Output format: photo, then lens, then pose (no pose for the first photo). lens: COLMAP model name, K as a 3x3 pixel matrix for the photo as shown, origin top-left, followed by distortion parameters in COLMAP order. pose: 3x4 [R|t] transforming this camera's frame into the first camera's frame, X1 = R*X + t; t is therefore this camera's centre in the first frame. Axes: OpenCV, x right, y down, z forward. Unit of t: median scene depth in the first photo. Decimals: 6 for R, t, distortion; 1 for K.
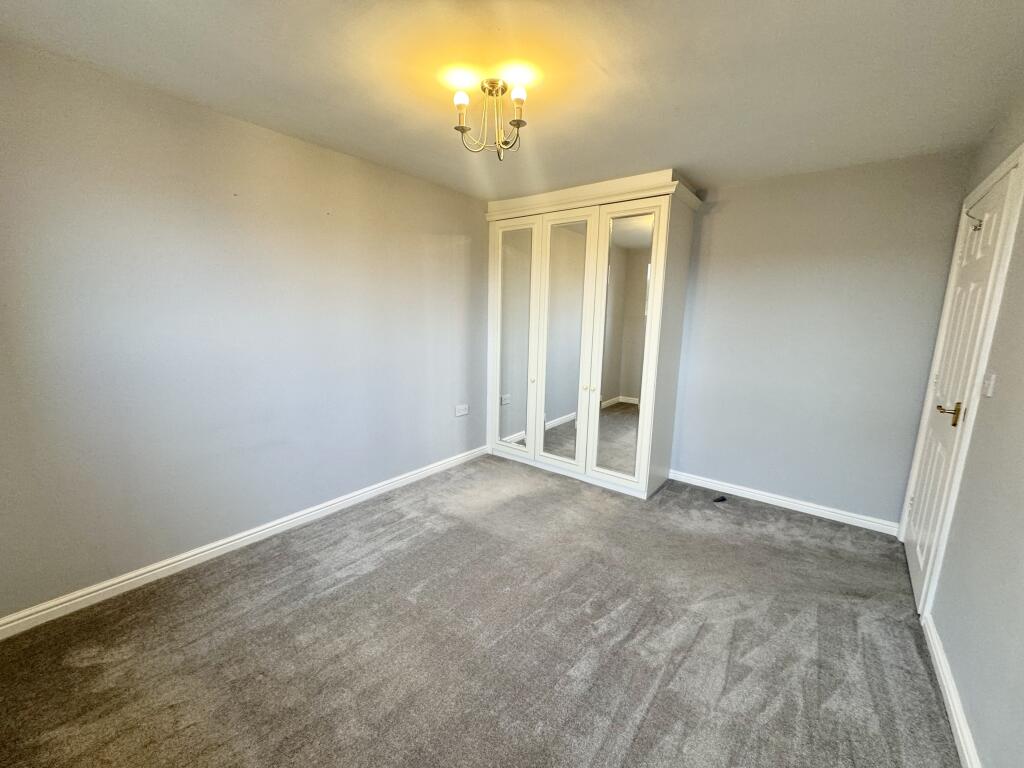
lens RADIAL K [[405.8, 0, 514.7], [0, 405.8, 384.1], [0, 0, 1]] dist [-0.004157, 0.000477]
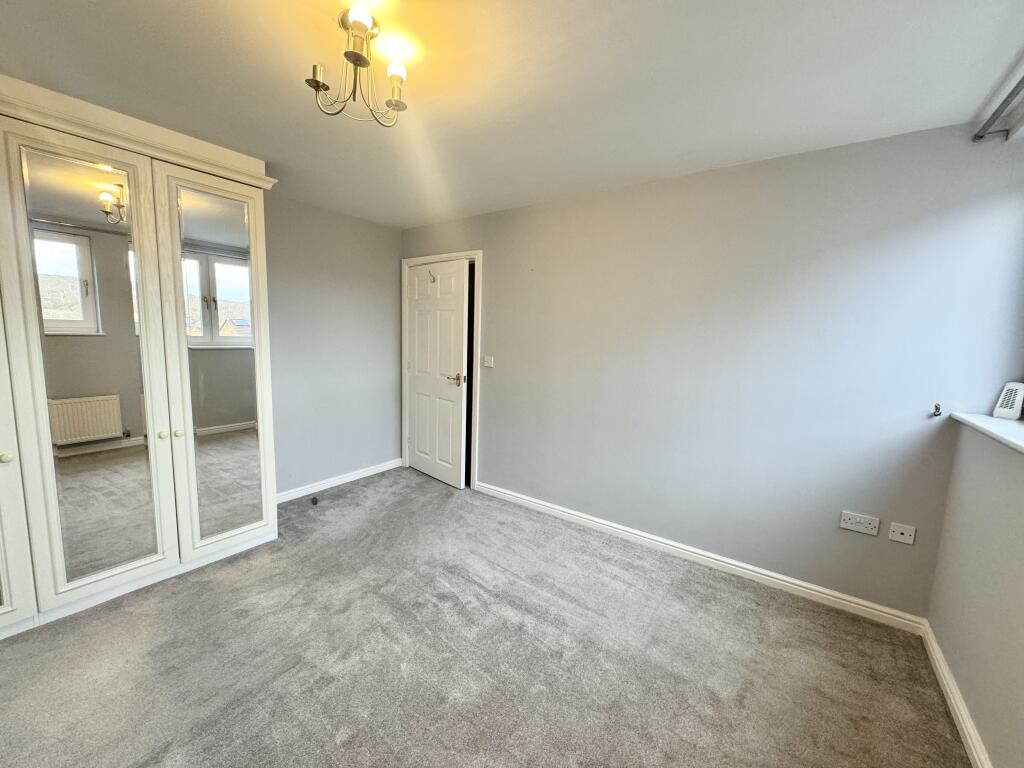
lens RADIAL K [[405.8, 0, 514.5], [0, 405.8, 381.4], [0, 0, 1]] dist [-0.004157, 0.000477]
pose [[-0.037742, -0.141008, 0.989289, -0.554822], [0.139405, 0.979570, 0.144941, -0.106513], [-0.989516, 0.143383, -0.017313, 0.519211]]
